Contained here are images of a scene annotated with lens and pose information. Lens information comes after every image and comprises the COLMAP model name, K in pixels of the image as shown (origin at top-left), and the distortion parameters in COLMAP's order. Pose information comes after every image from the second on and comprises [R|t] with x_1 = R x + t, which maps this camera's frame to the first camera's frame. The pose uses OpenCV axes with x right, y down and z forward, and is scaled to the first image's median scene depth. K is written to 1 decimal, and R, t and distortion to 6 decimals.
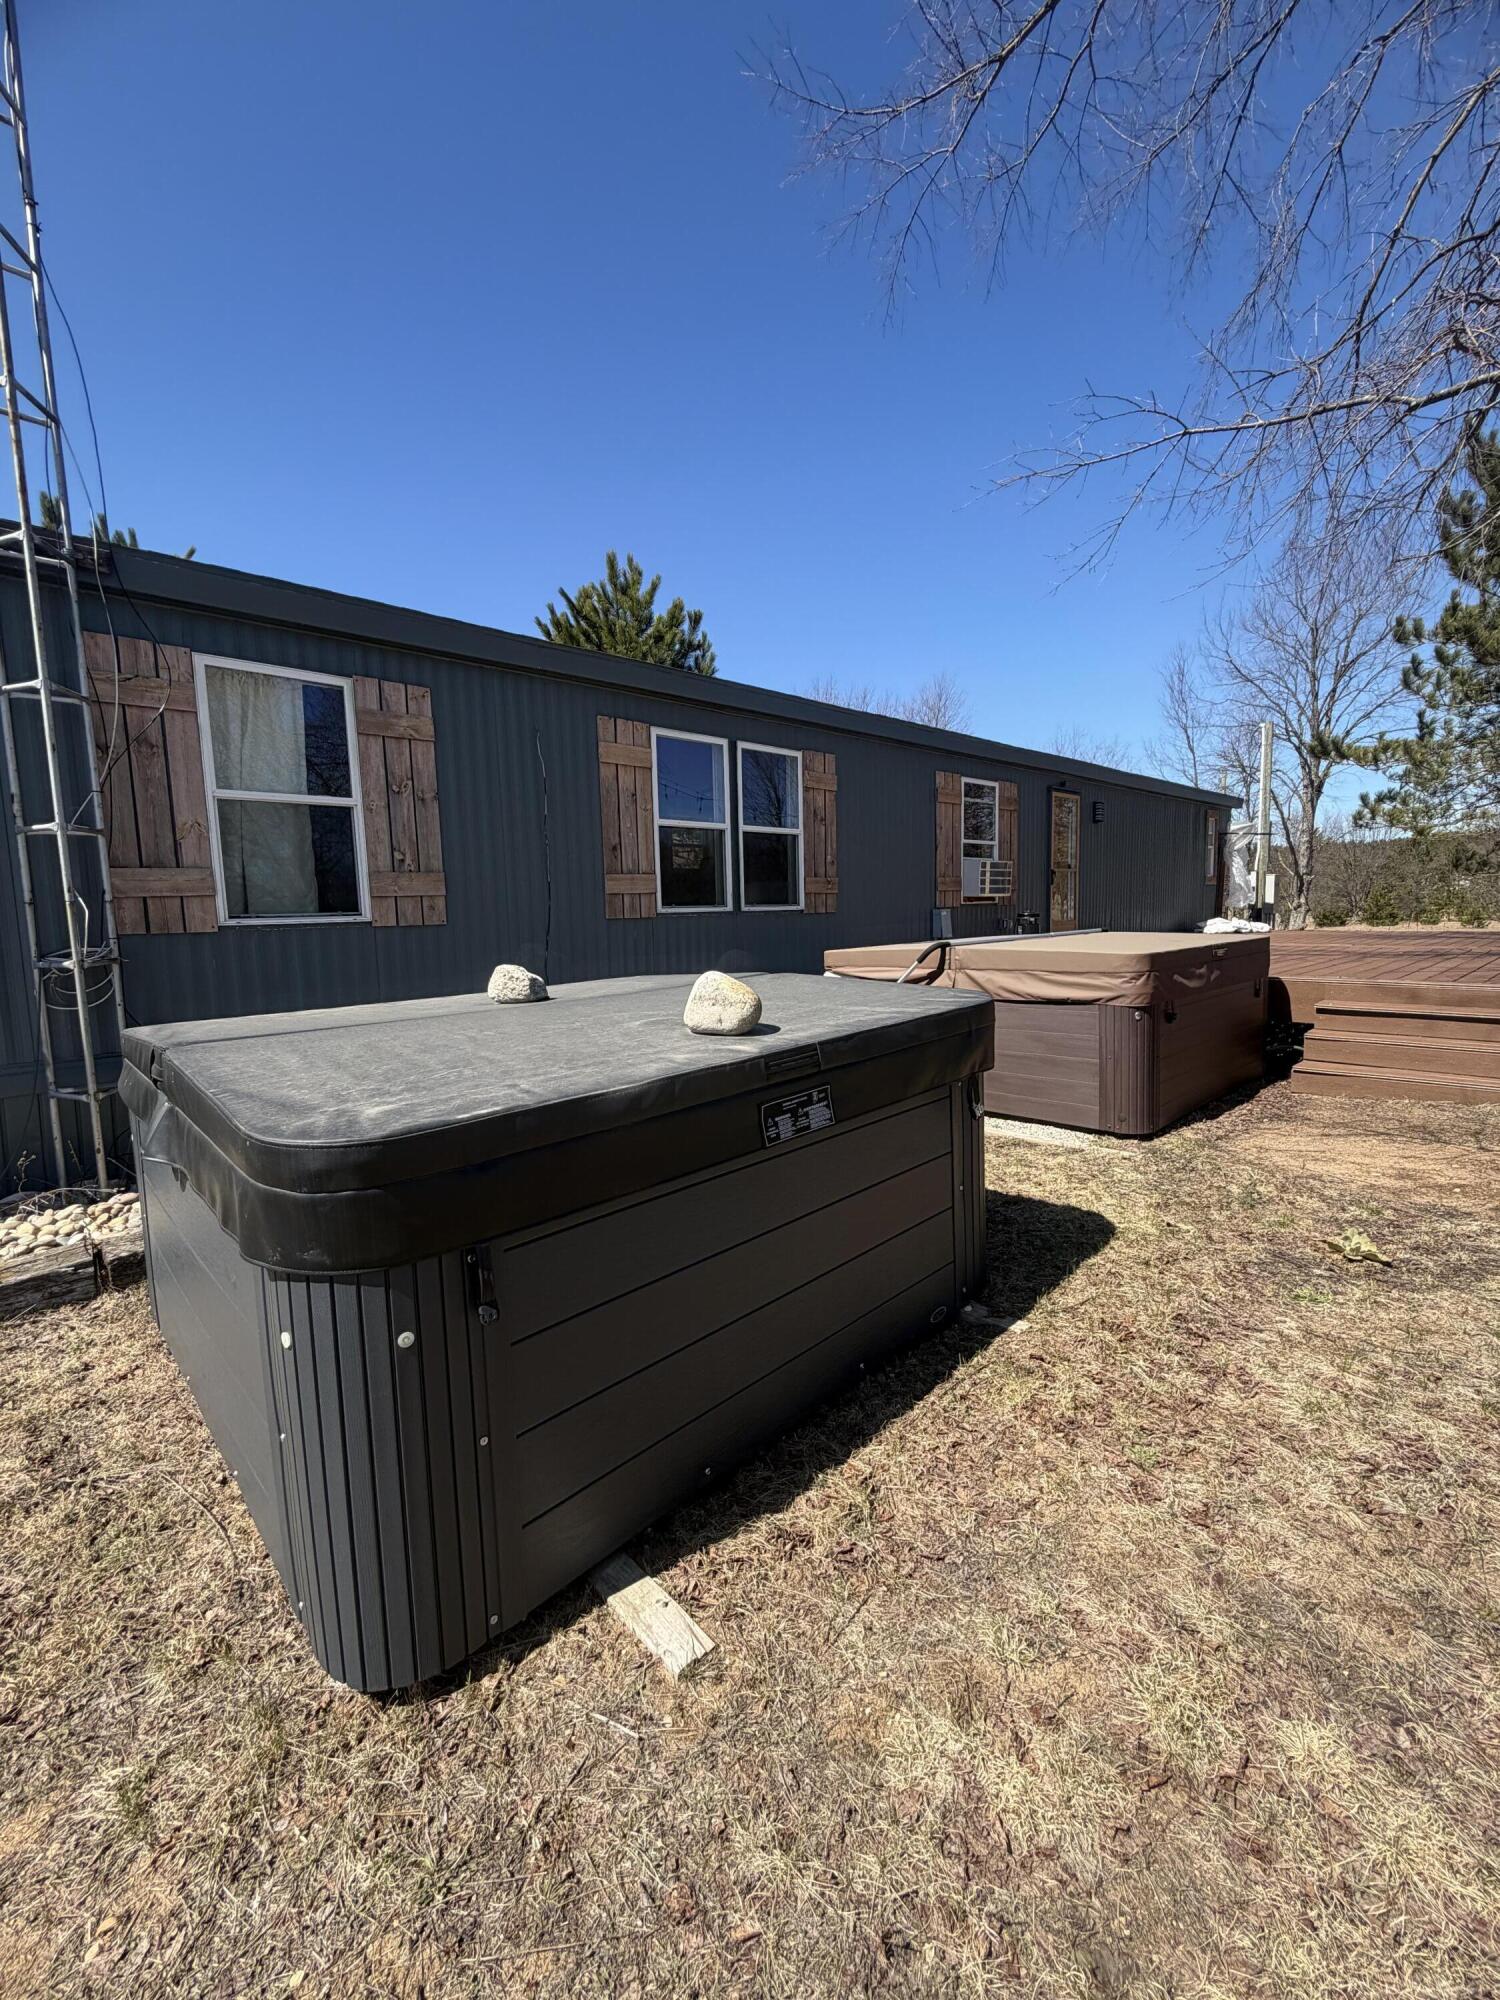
lens RADIAL K [[790.0, 0, 744.7], [0, 790.0, 1004.0], [0, 0, 1]] dist [-0.002646, -0.000153]
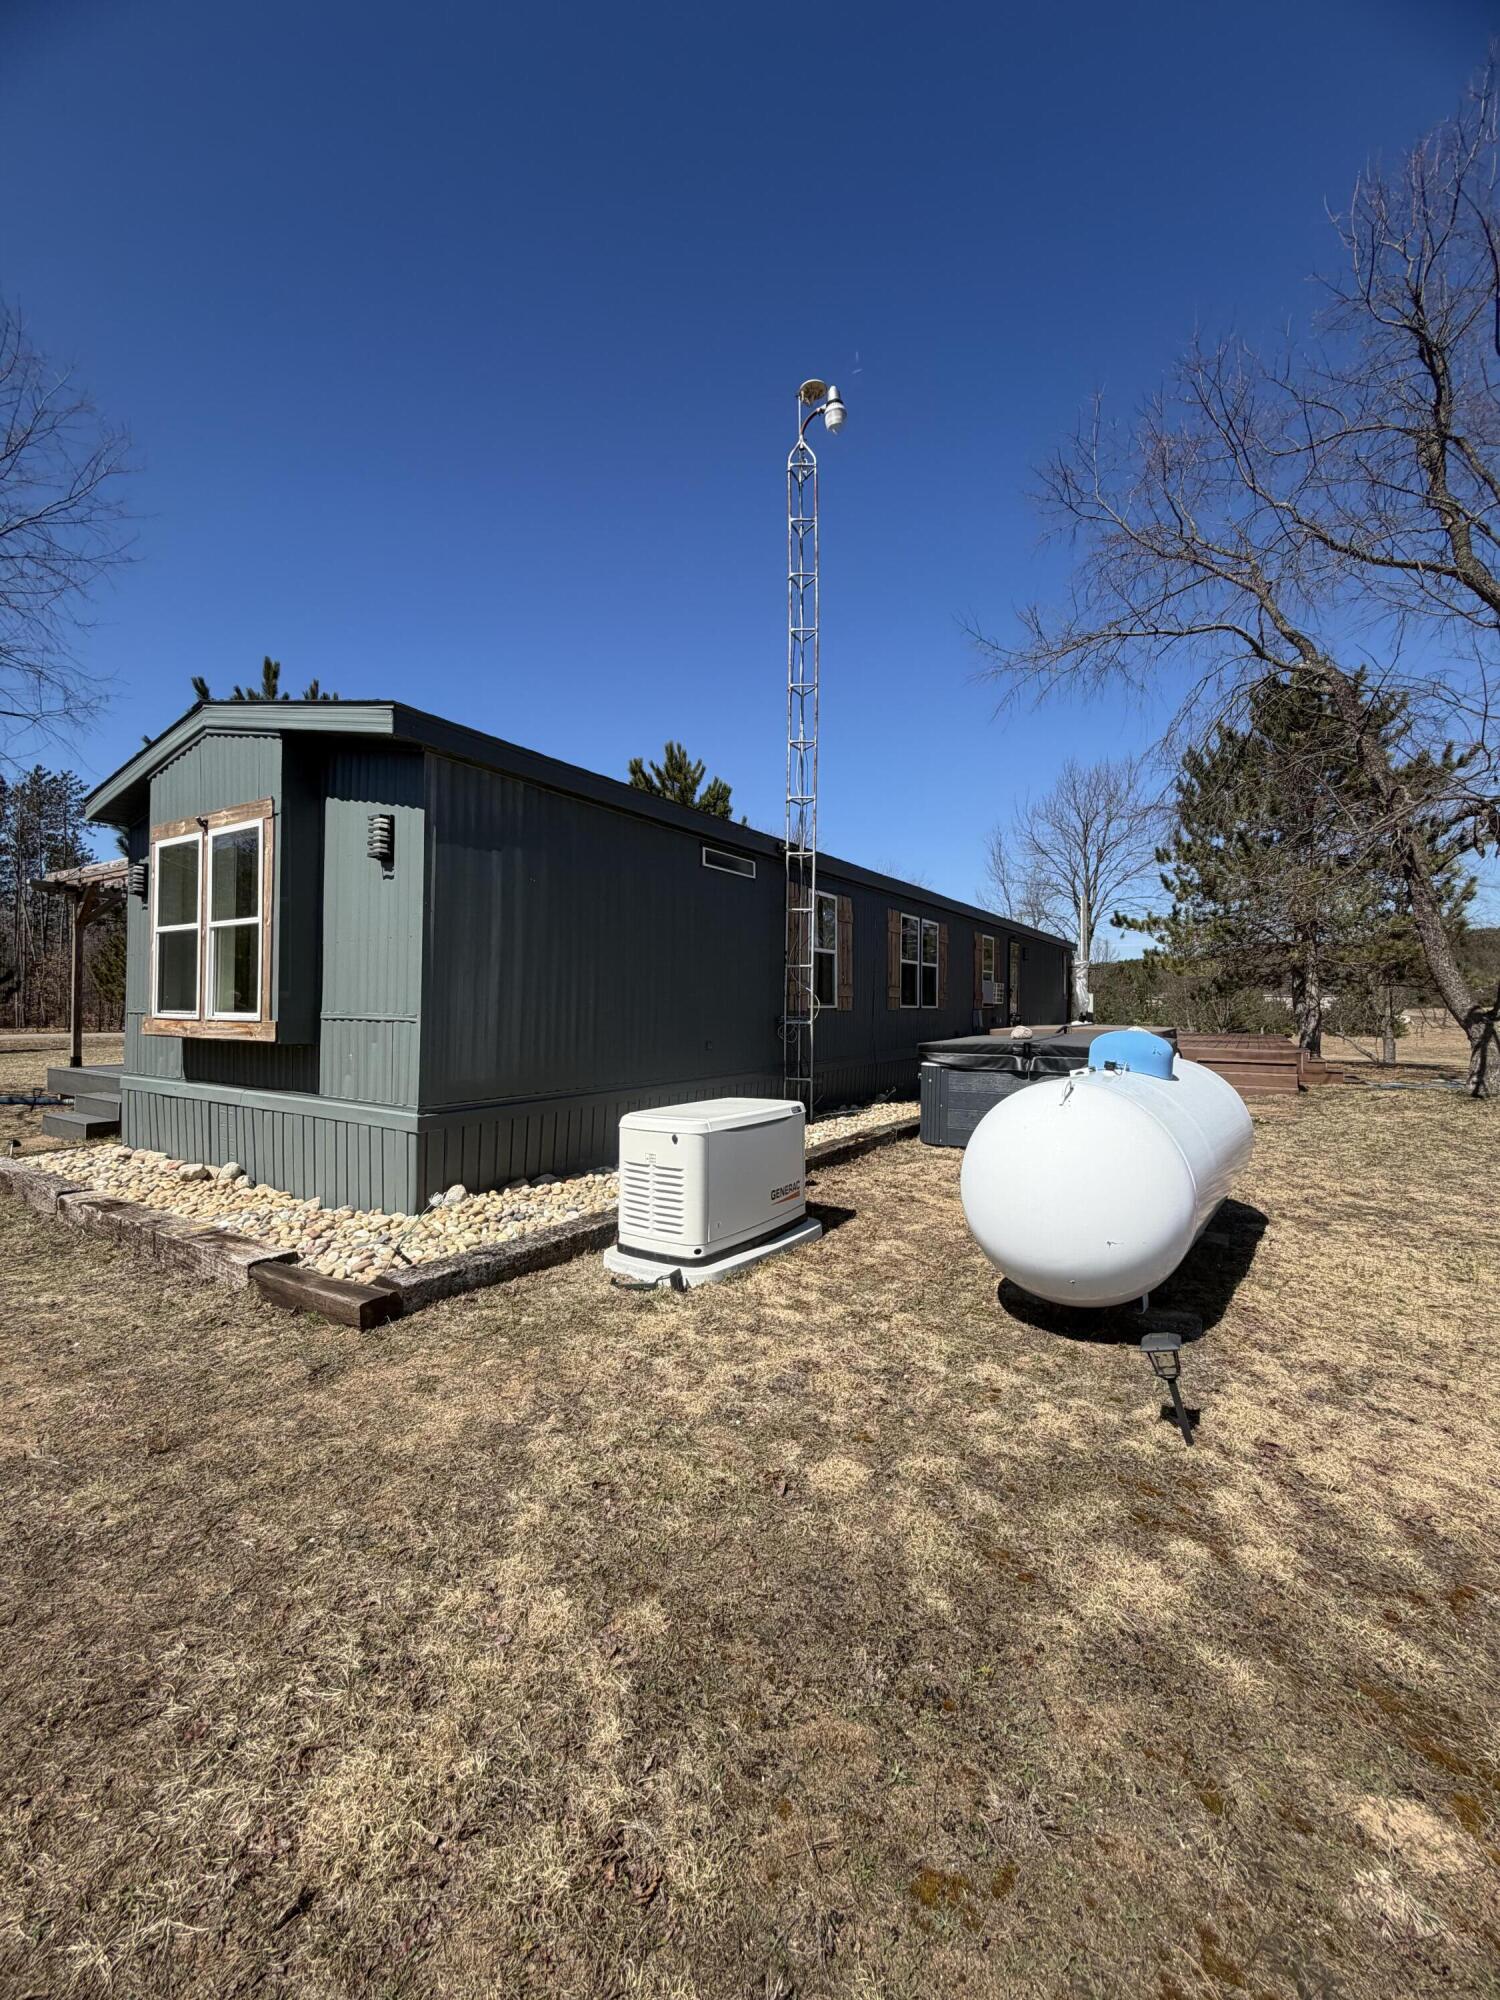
lens RADIAL K [[790.0, 0, 748.4], [0, 790.0, 1002.4], [0, 0, 1]] dist [-0.002646, -0.000153]
pose [[0.961447, 0.038588, 0.272269, -0.389099], [-0.007217, 0.993305, -0.115296, 0.036777], [-0.274896, 0.108886, 0.955289, -0.284558]]
